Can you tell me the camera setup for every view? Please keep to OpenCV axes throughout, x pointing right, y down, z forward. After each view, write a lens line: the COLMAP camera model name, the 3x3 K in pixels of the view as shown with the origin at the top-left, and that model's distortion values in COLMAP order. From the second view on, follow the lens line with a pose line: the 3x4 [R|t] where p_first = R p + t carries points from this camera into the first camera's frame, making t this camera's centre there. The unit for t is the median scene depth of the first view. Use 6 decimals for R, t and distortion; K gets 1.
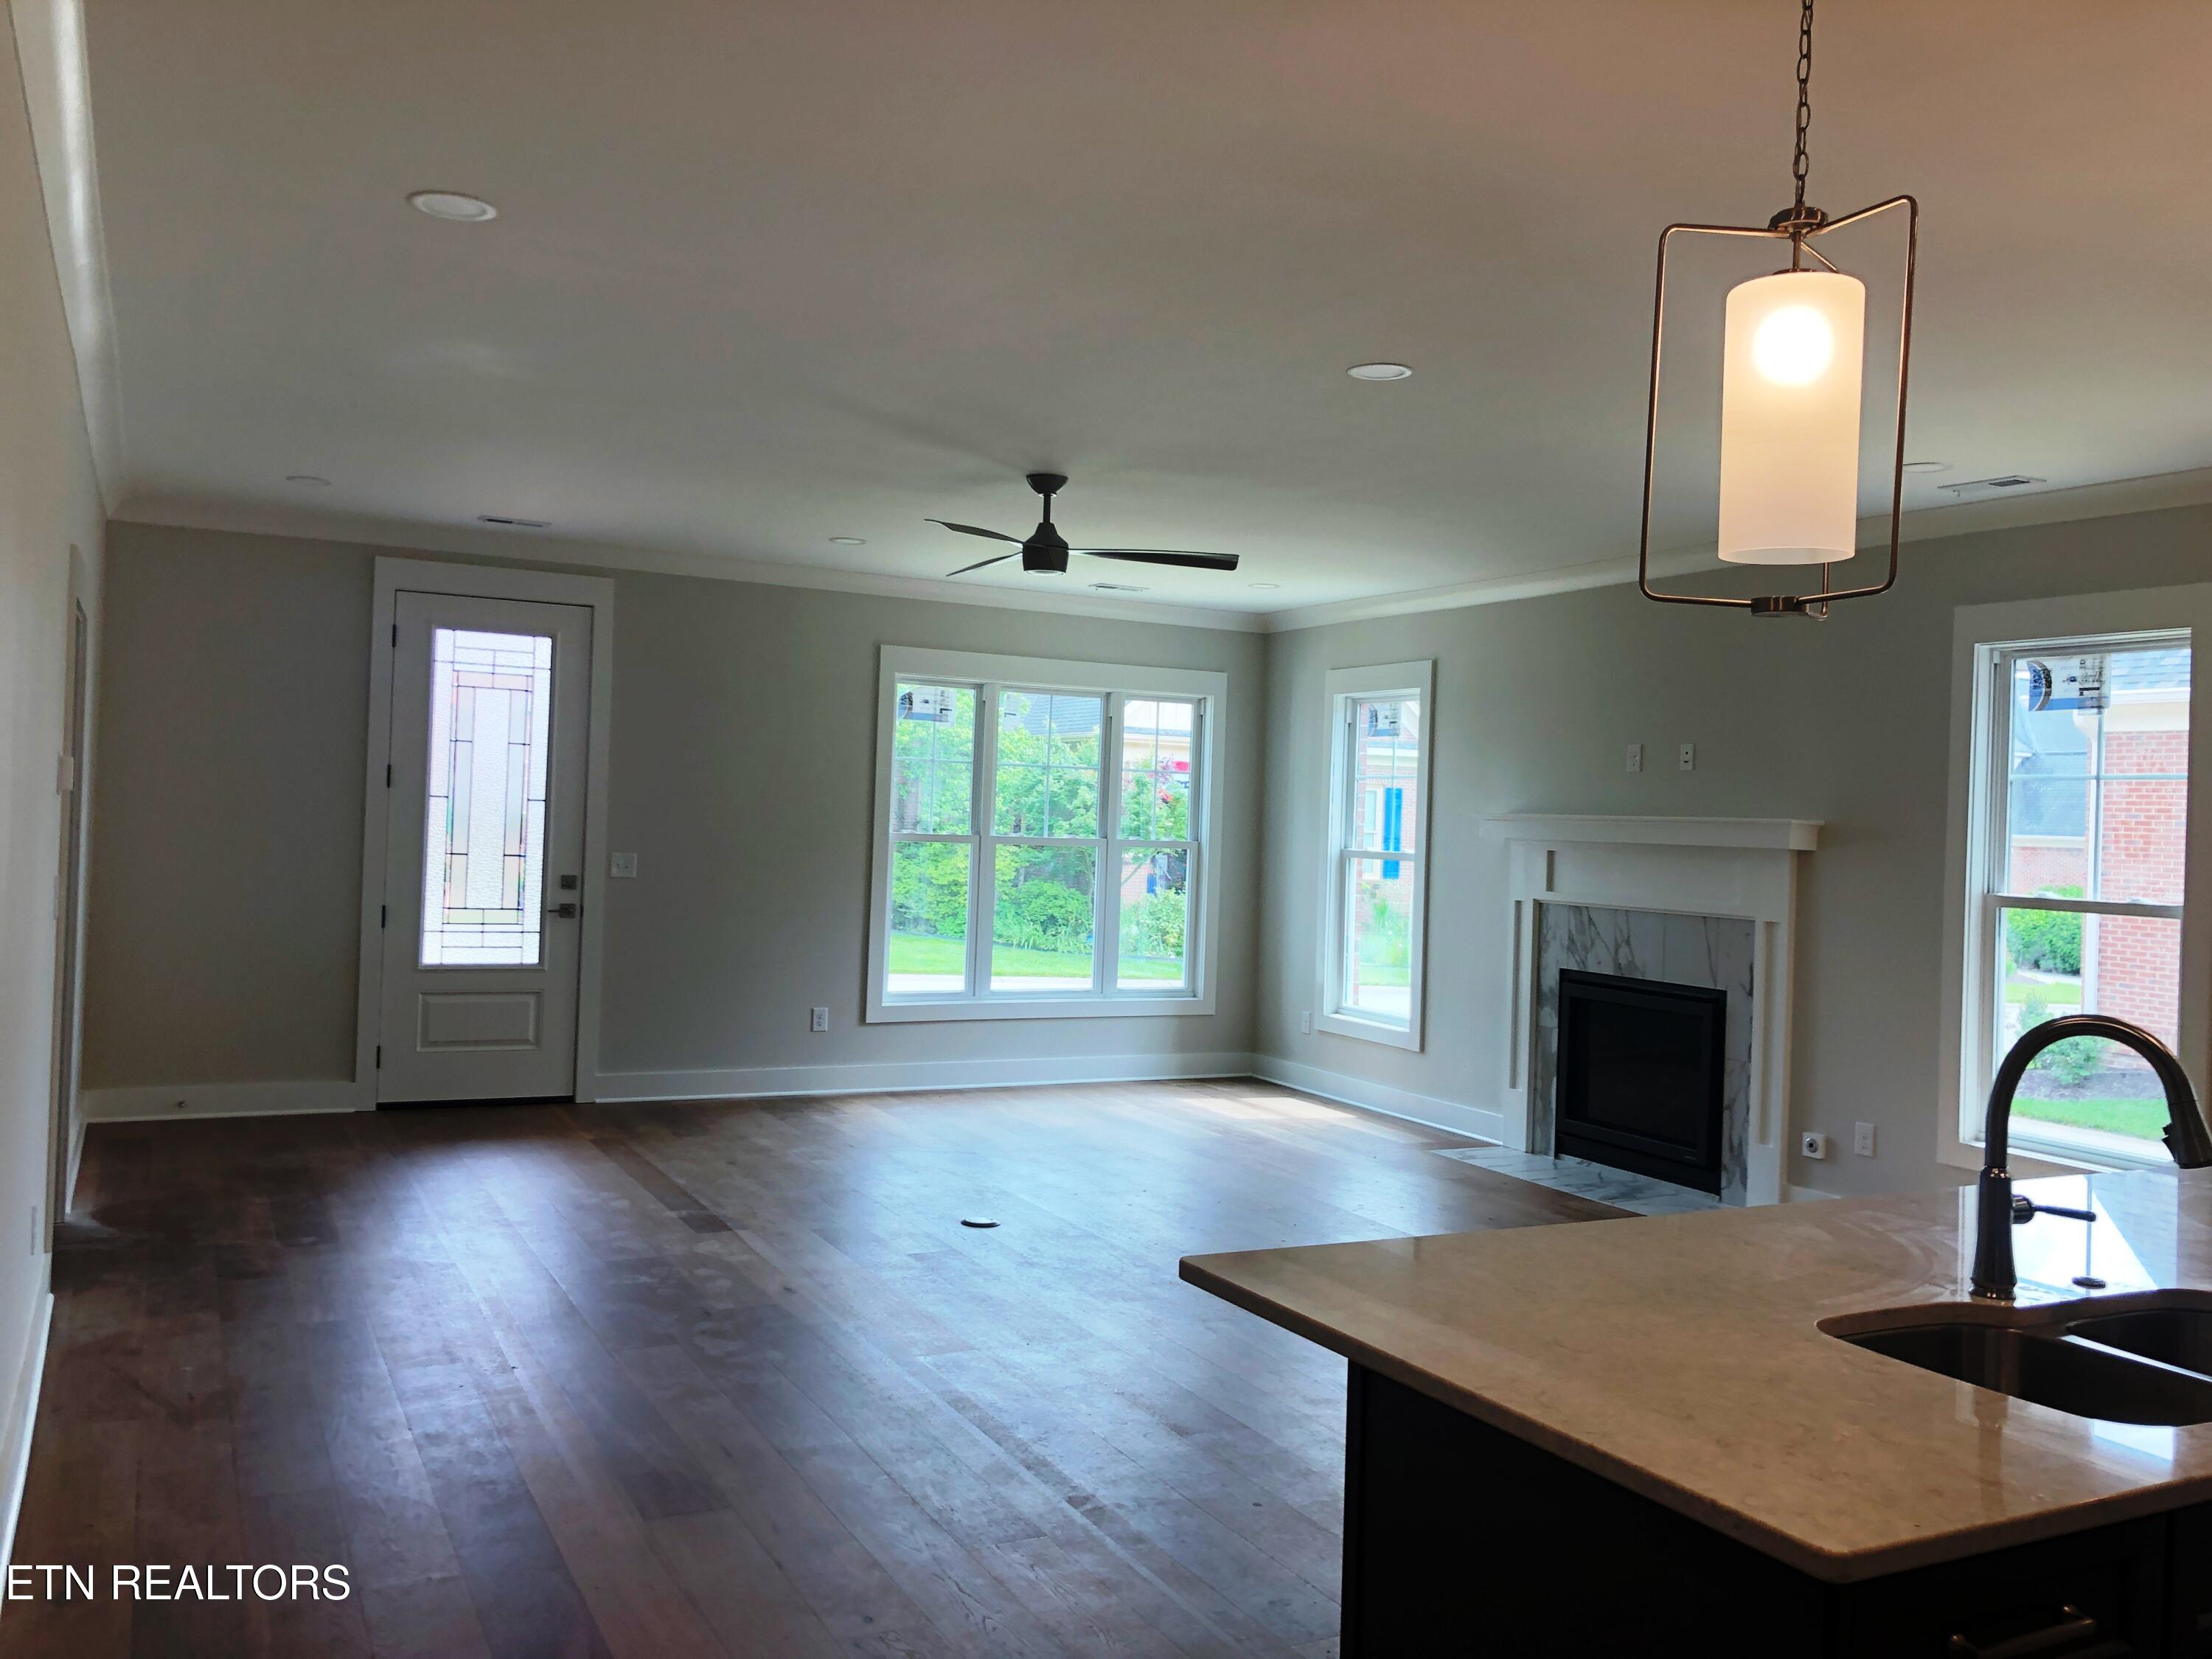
lens RADIAL K [[1806.4, 0, 1114.1], [0, 1806.4, 817.4], [0, 0, 1]] dist [0.034286, -0.038283]
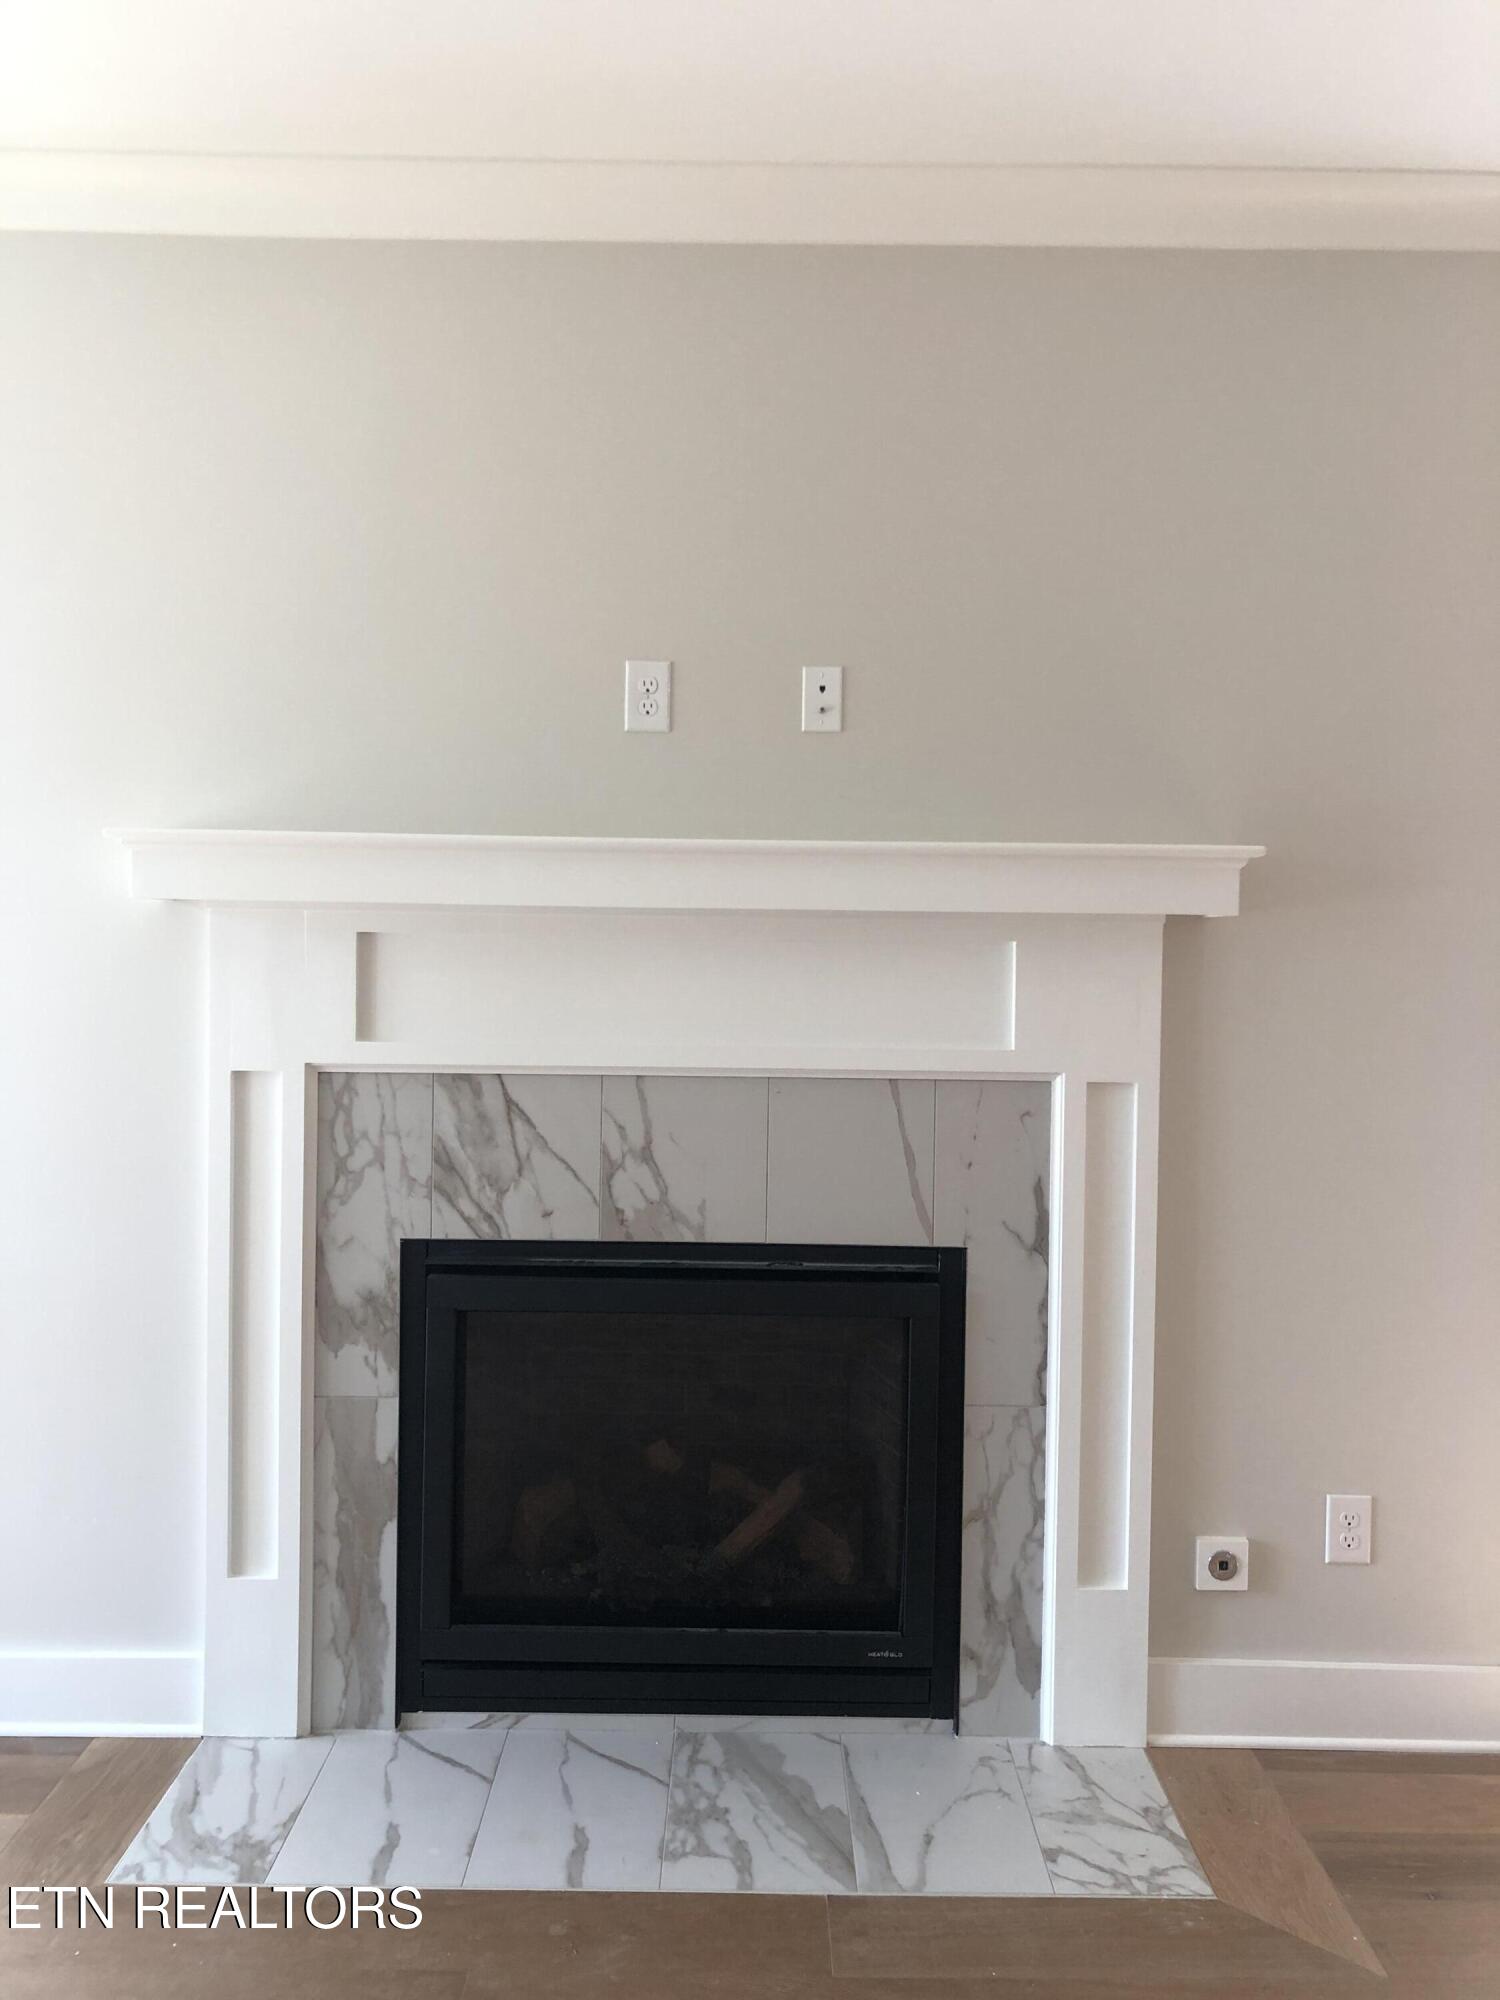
lens RADIAL K [[1633.3, 0, 751.1], [0, 1633.3, 993.6], [0, 0, 1]] dist [0.034286, -0.038283]
pose [[0.464113, -0.051167, 0.884297, -0.025154], [0.001298, 0.998368, 0.057086, 0.012671], [-0.885775, -0.025347, 0.463422, 0.833919]]
